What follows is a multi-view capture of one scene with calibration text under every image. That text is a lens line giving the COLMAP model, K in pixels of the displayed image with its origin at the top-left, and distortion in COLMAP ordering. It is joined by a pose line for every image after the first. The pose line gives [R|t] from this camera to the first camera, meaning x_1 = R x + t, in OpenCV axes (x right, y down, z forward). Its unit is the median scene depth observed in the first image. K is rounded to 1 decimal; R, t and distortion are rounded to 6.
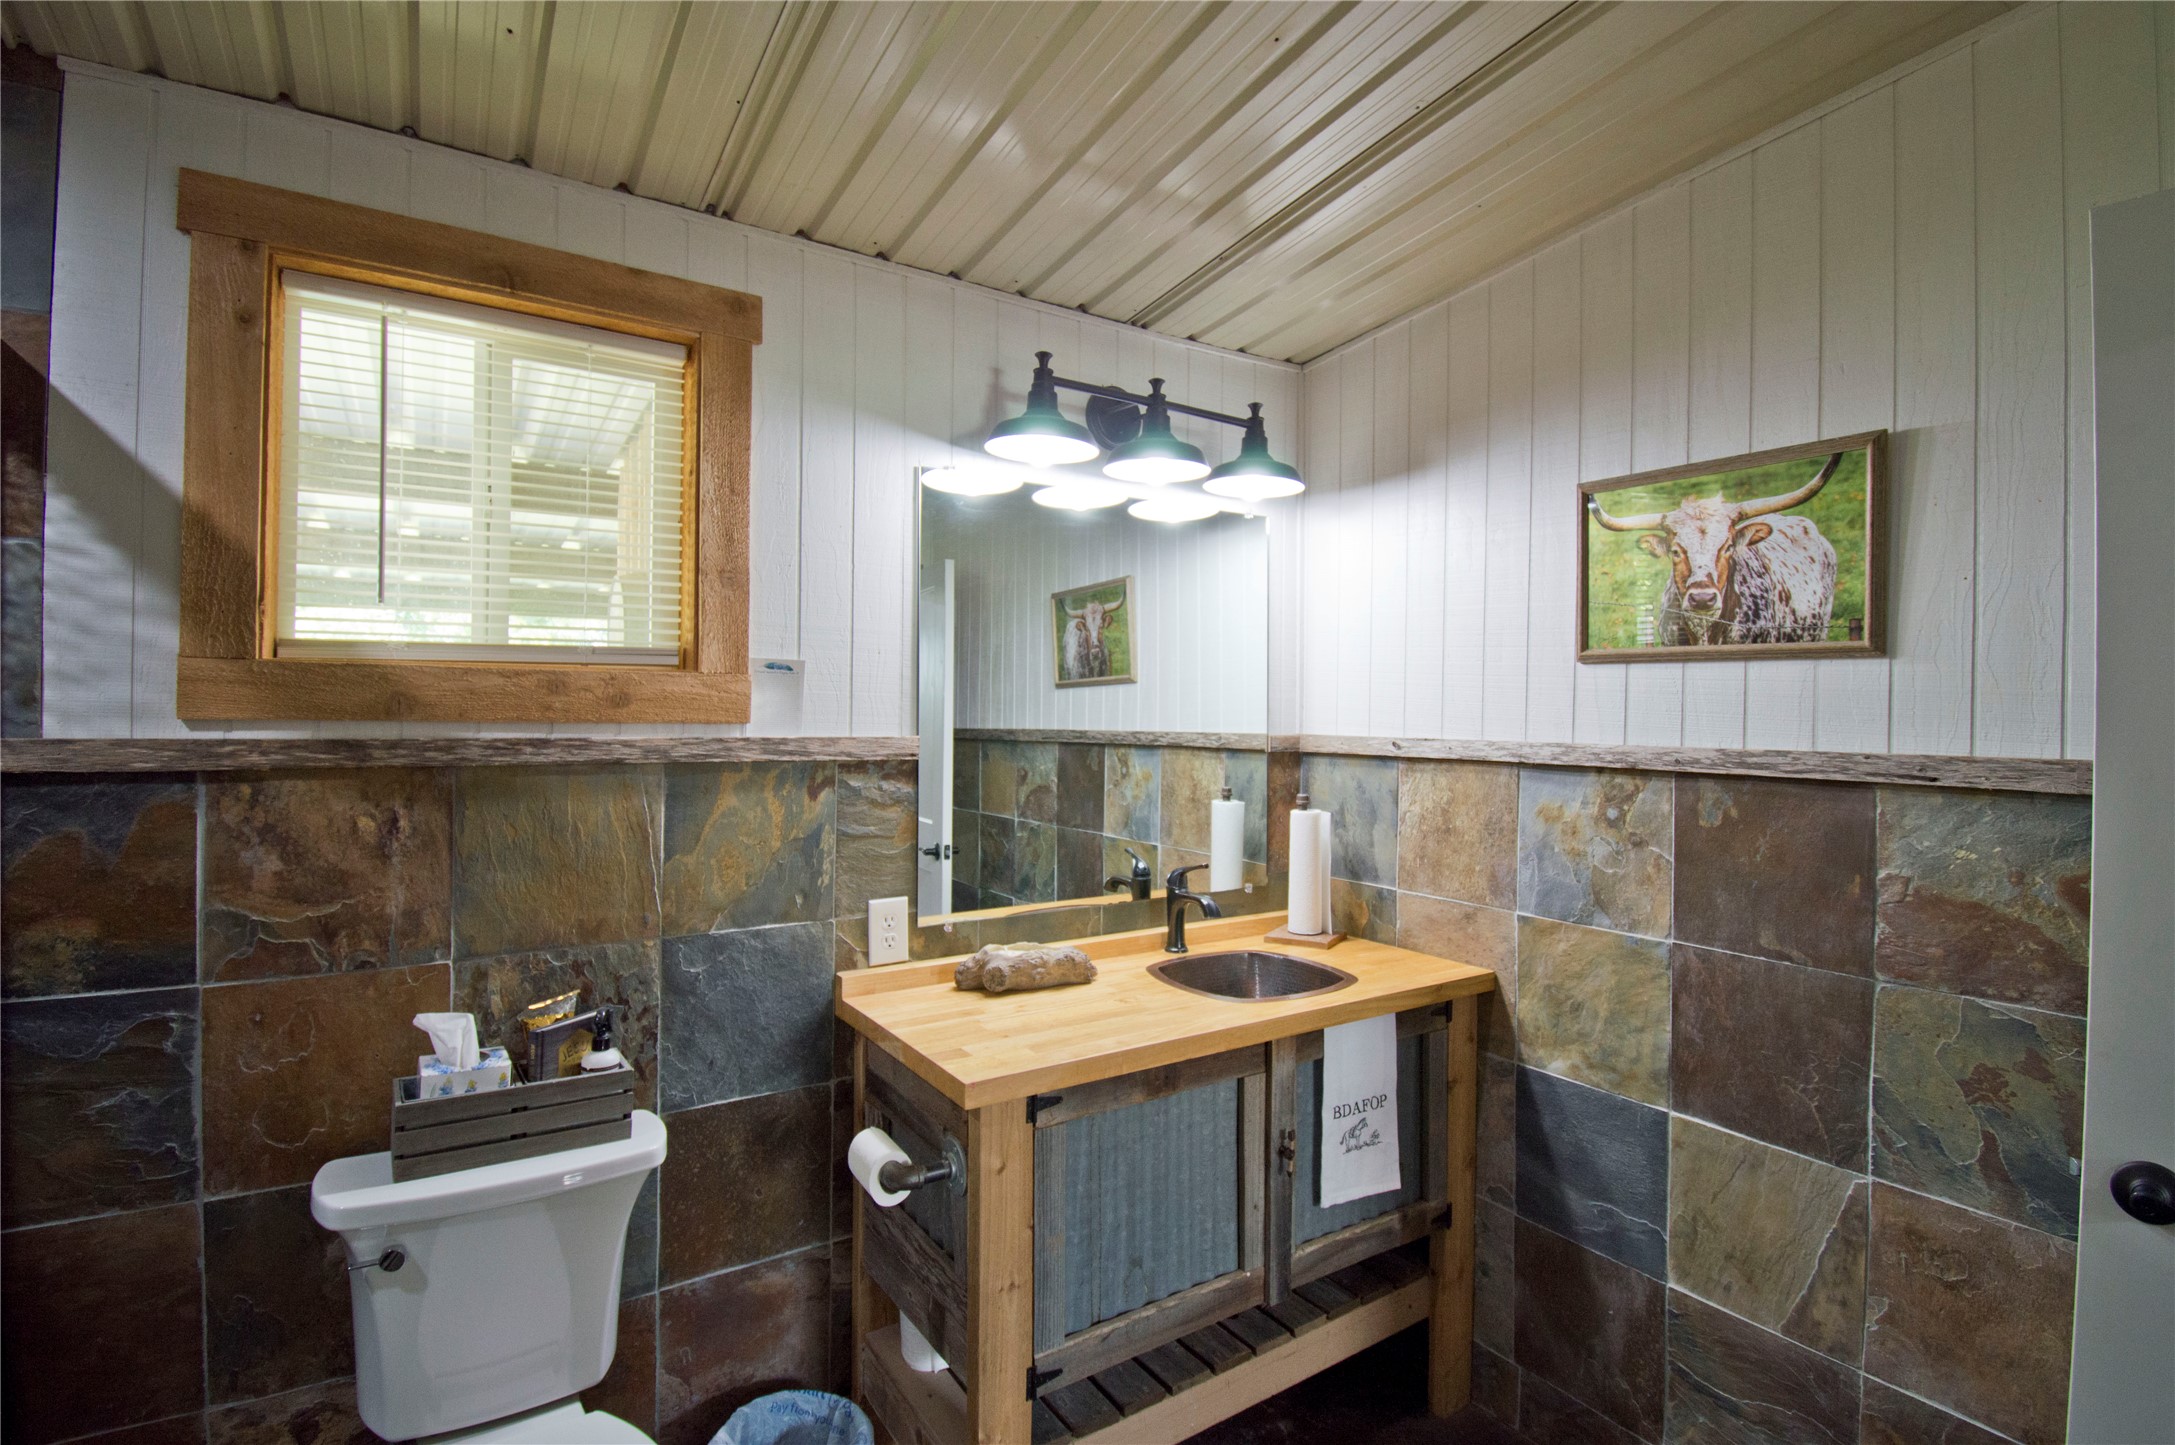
lens RADIAL K [[998.9, 0, 1090.5], [0, 998.9, 712.7], [0, 0, 1]] dist [0.017036, -0.026179]
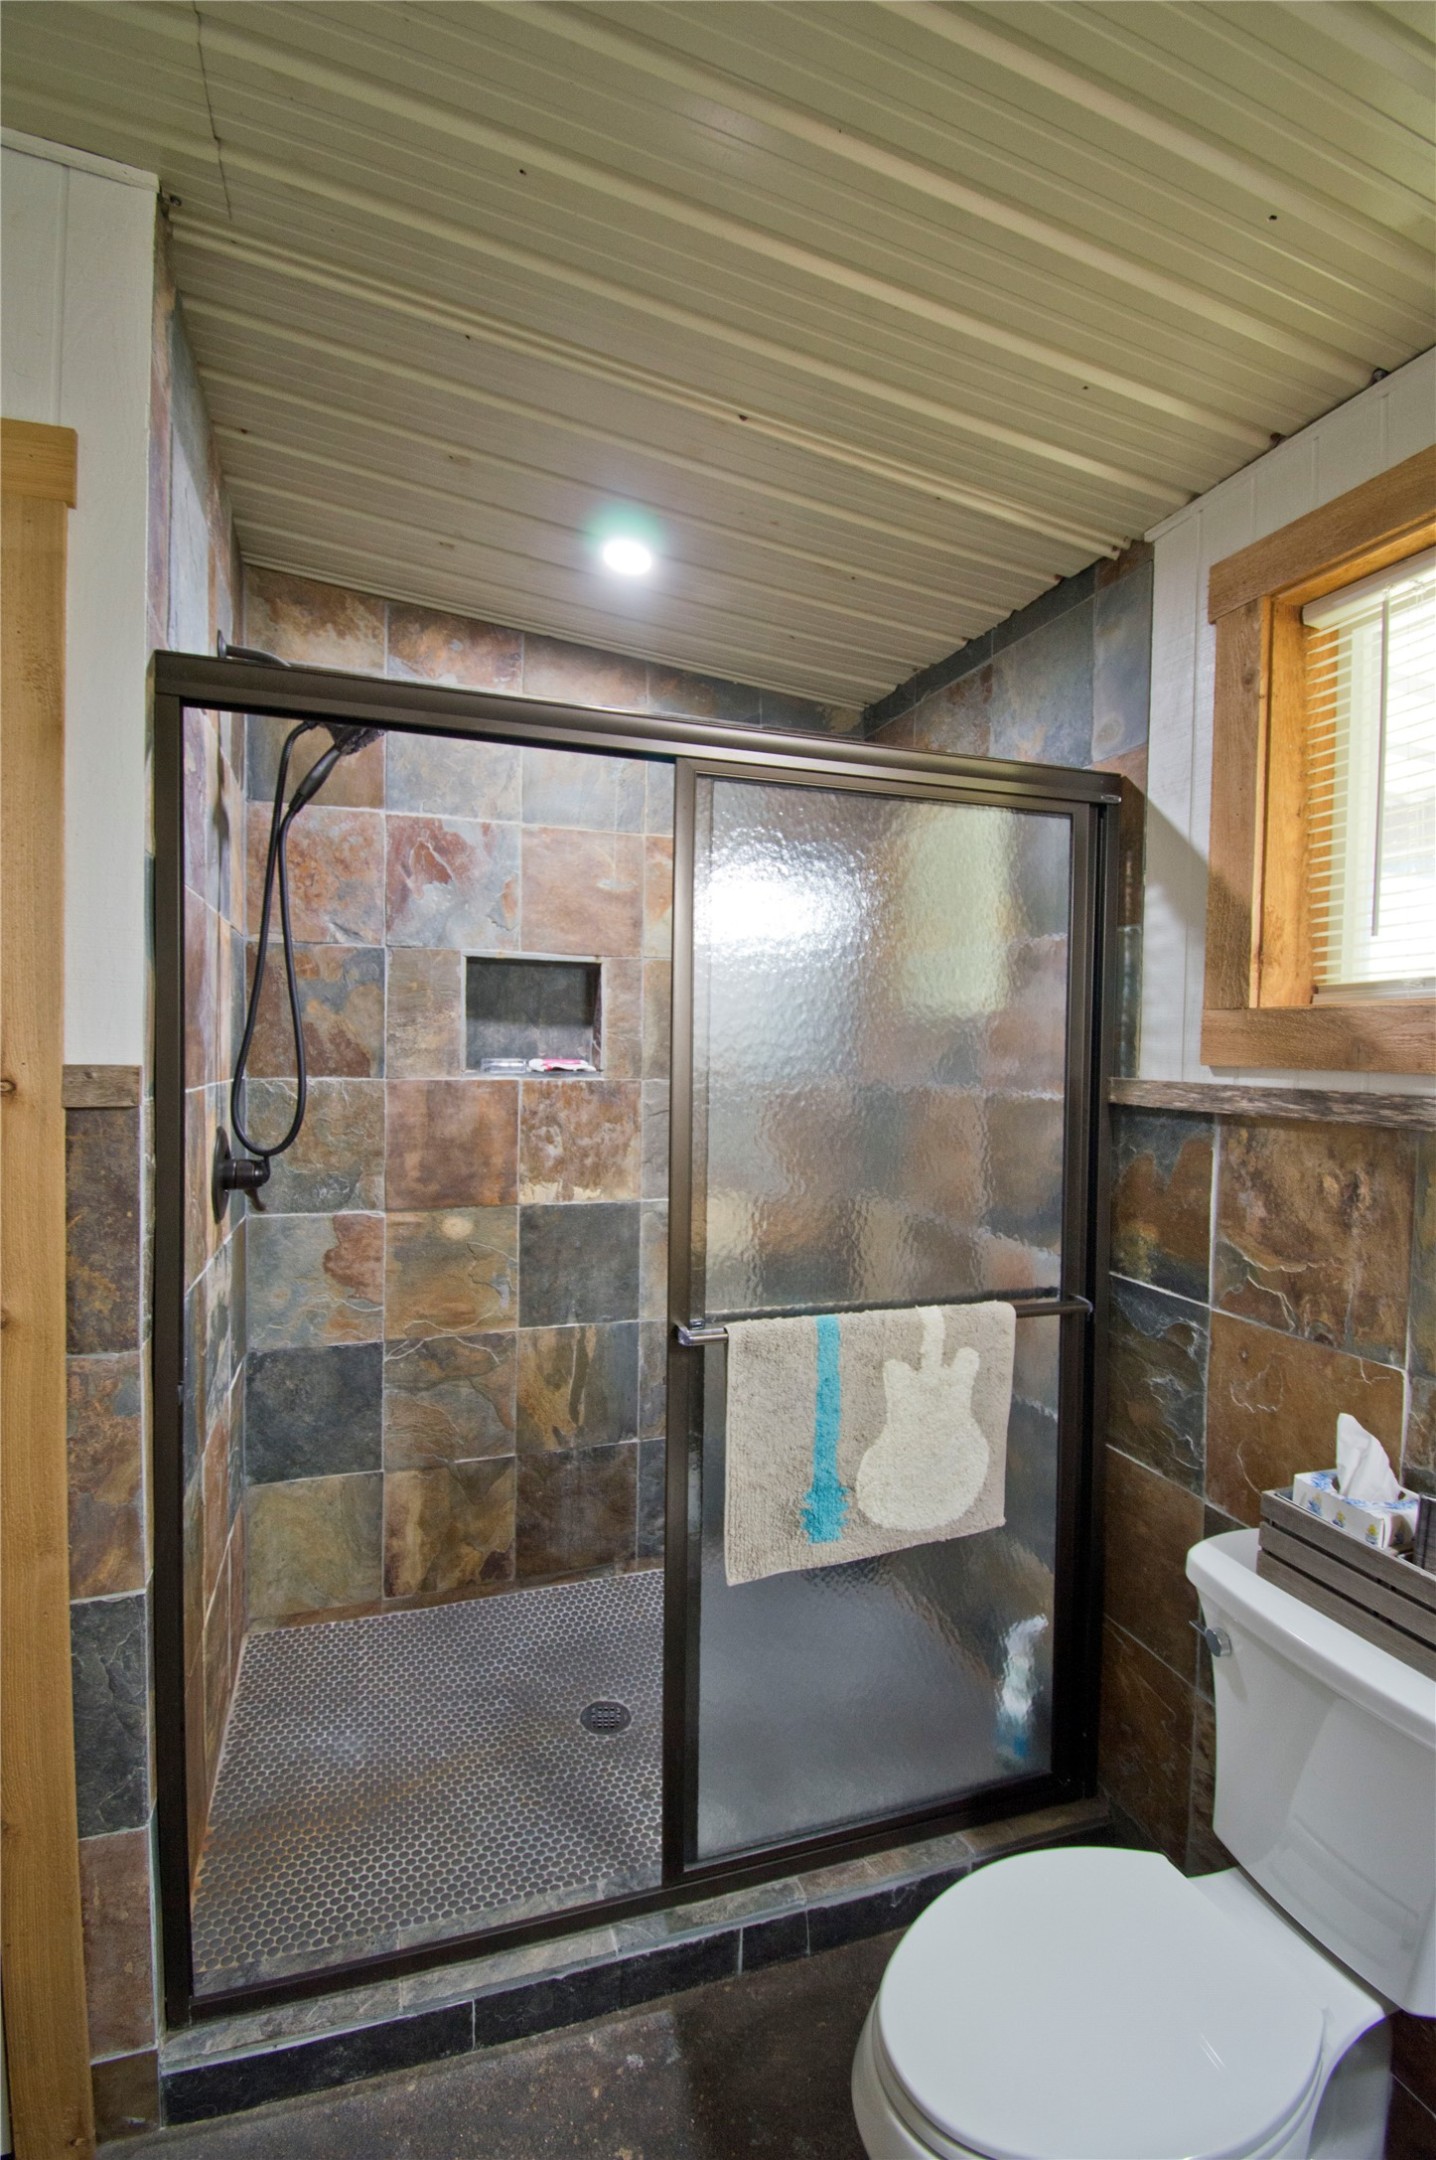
lens RADIAL K [[992.0, 0, 725.2], [0, 992.0, 1066.5], [0, 0, 1]] dist [0.017036, -0.026179]
pose [[-0.269306, 0.012505, -0.962973, 0.295824], [-0.007954, 0.999853, 0.015209, -0.004998], [0.963022, 0.011755, -0.269167, 0.740568]]
